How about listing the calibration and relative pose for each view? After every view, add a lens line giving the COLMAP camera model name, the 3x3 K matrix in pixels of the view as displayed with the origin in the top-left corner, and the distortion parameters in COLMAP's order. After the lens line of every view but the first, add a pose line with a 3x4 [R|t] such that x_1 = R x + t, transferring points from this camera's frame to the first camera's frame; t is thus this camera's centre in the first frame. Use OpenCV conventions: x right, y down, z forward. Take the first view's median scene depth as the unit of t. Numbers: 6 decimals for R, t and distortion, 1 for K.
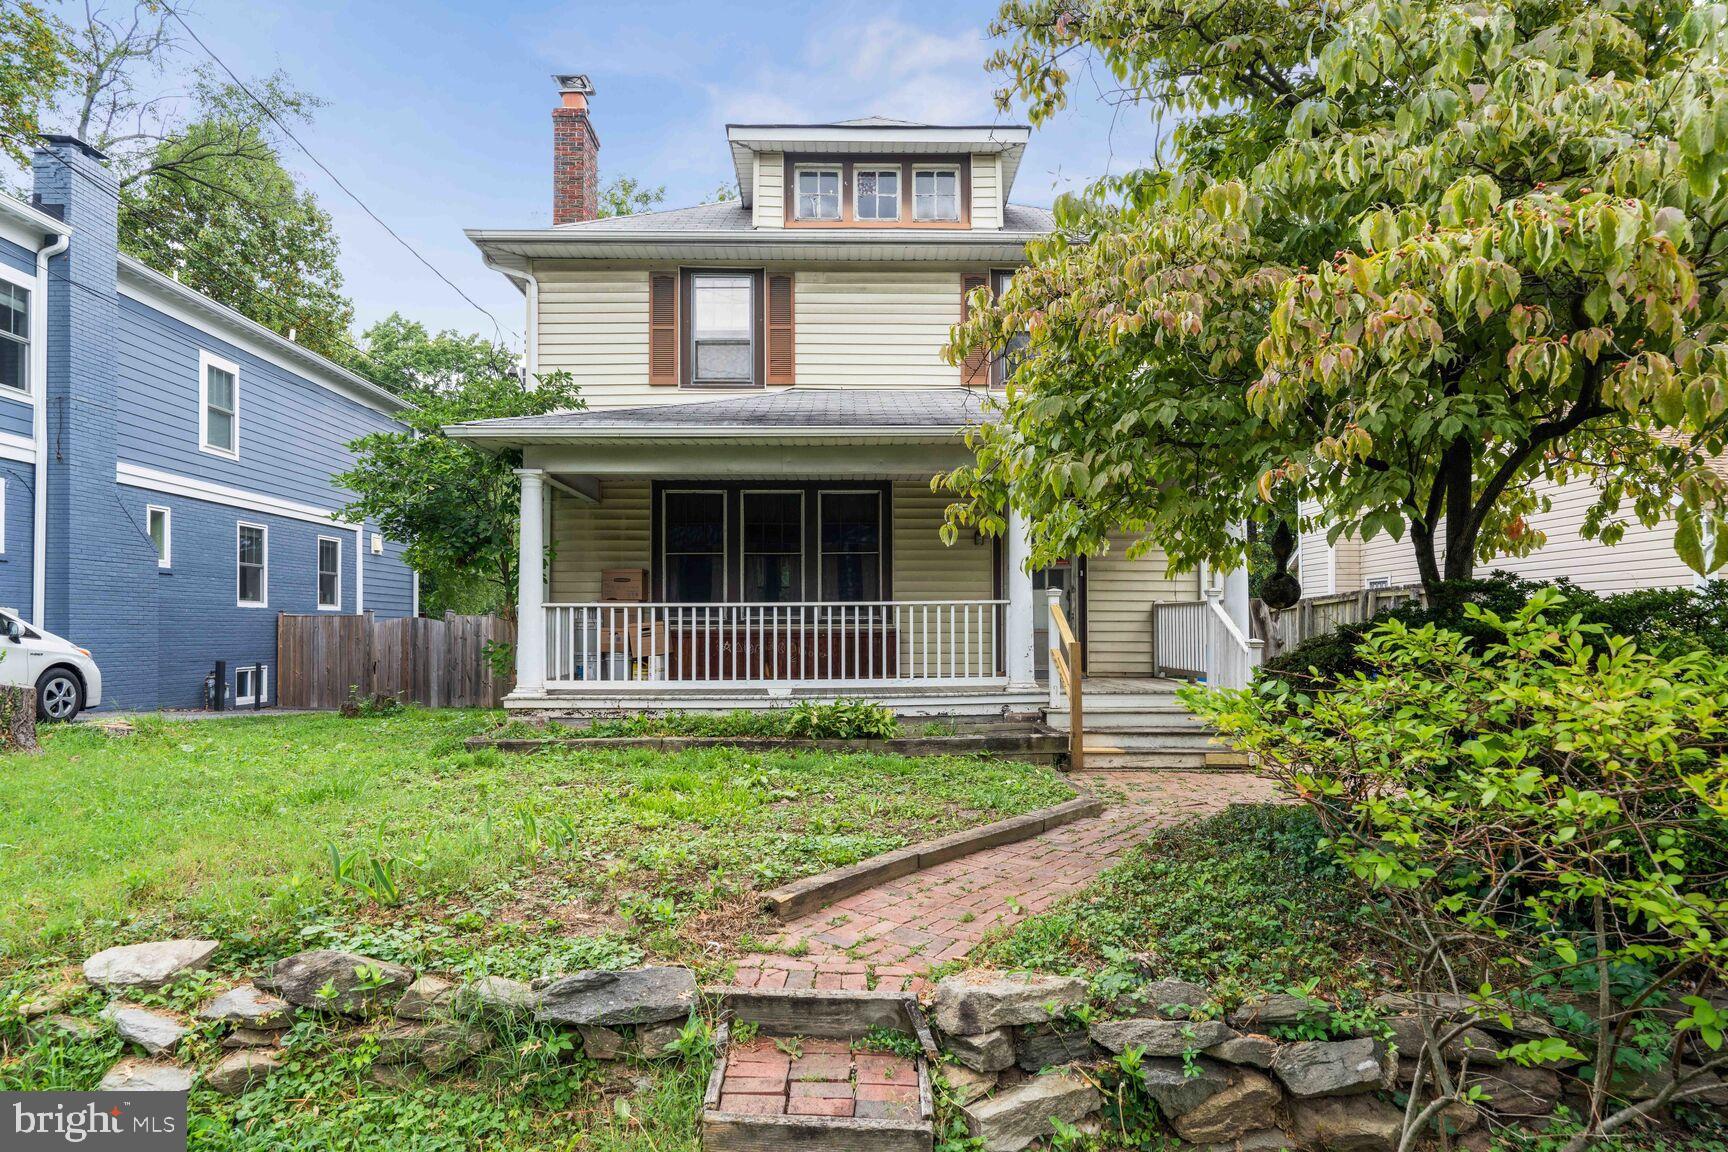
lens RADIAL K [[964.4, 0, 847.0], [0, 964.4, 627.6], [0, 0, 1]] dist [-0.003919, -0.000153]
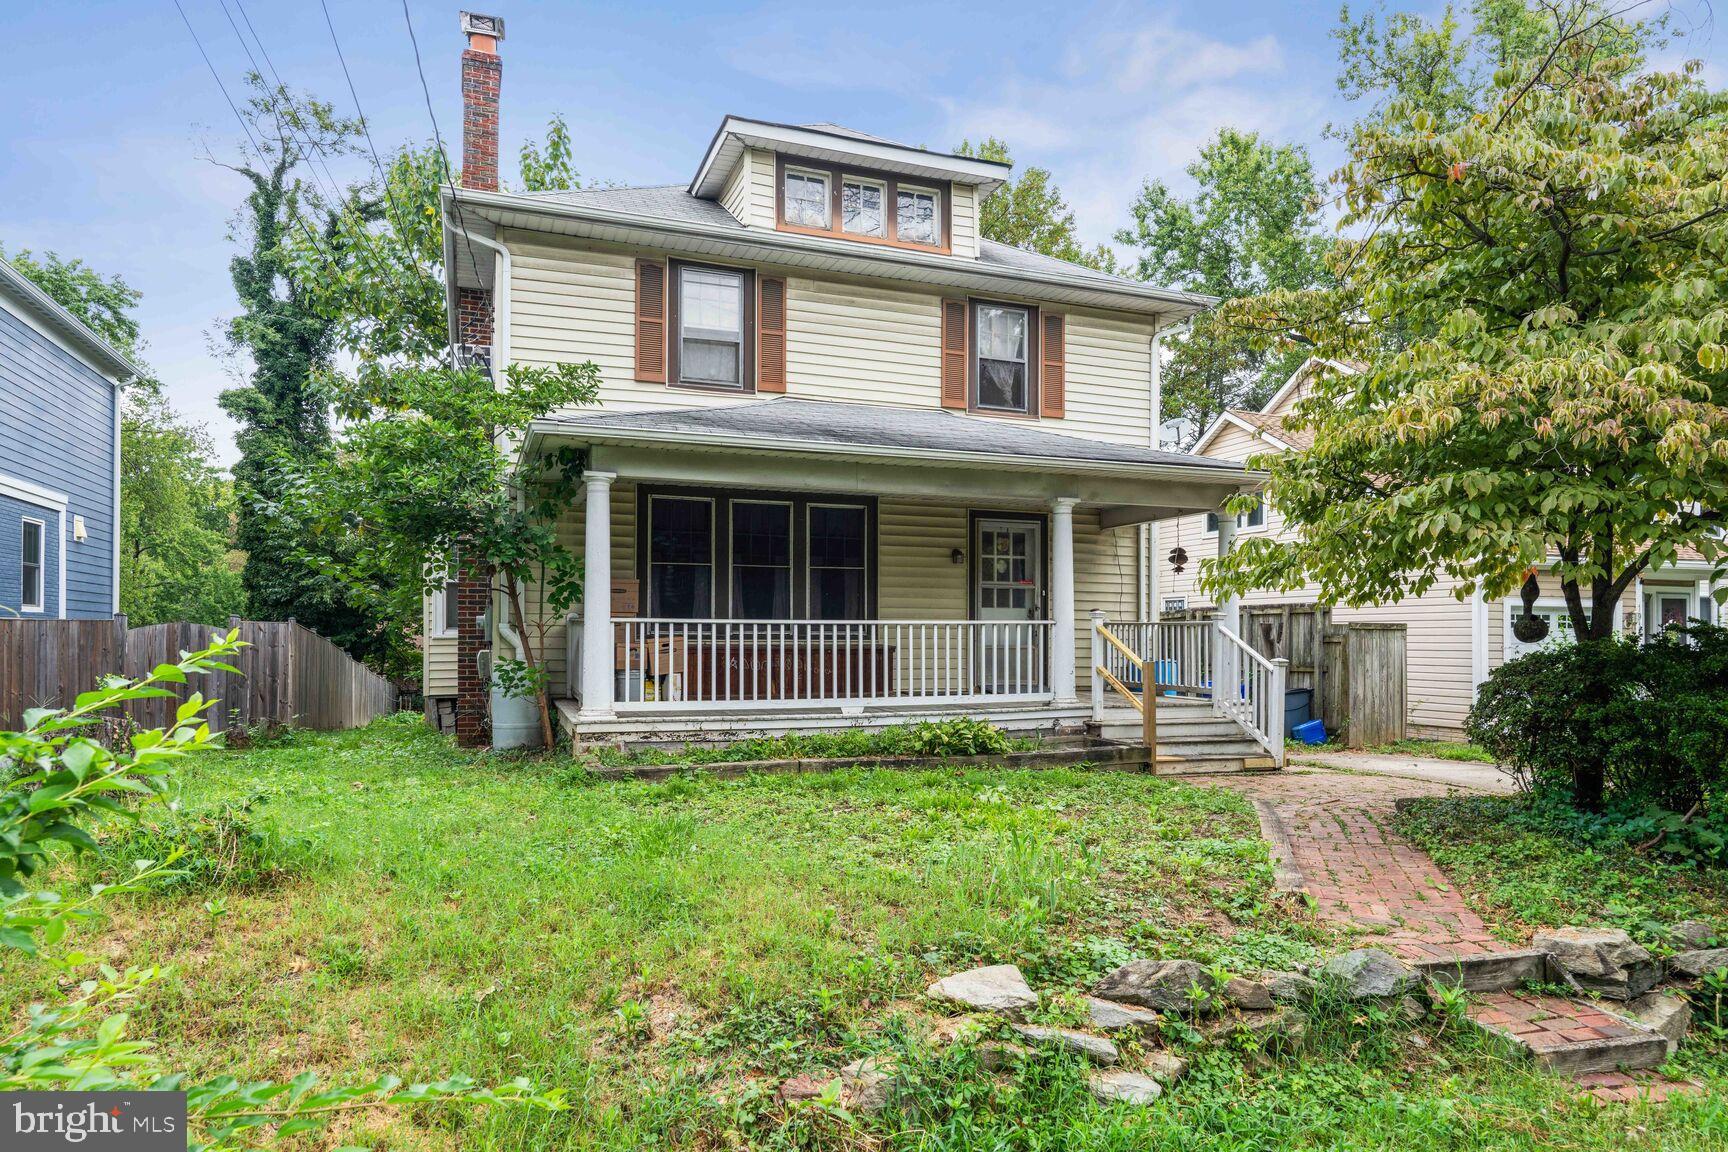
lens RADIAL K [[1010.6, 0, 883.1], [0, 1010.6, 638.3], [0, 0, 1]] dist [-0.000969, -0.000977]
pose [[0.947310, 0.006808, 0.320245, -0.287959], [-0.007655, 0.999970, 0.001387, -0.006987], [-0.320226, -0.003765, 0.947334, 0.002737]]
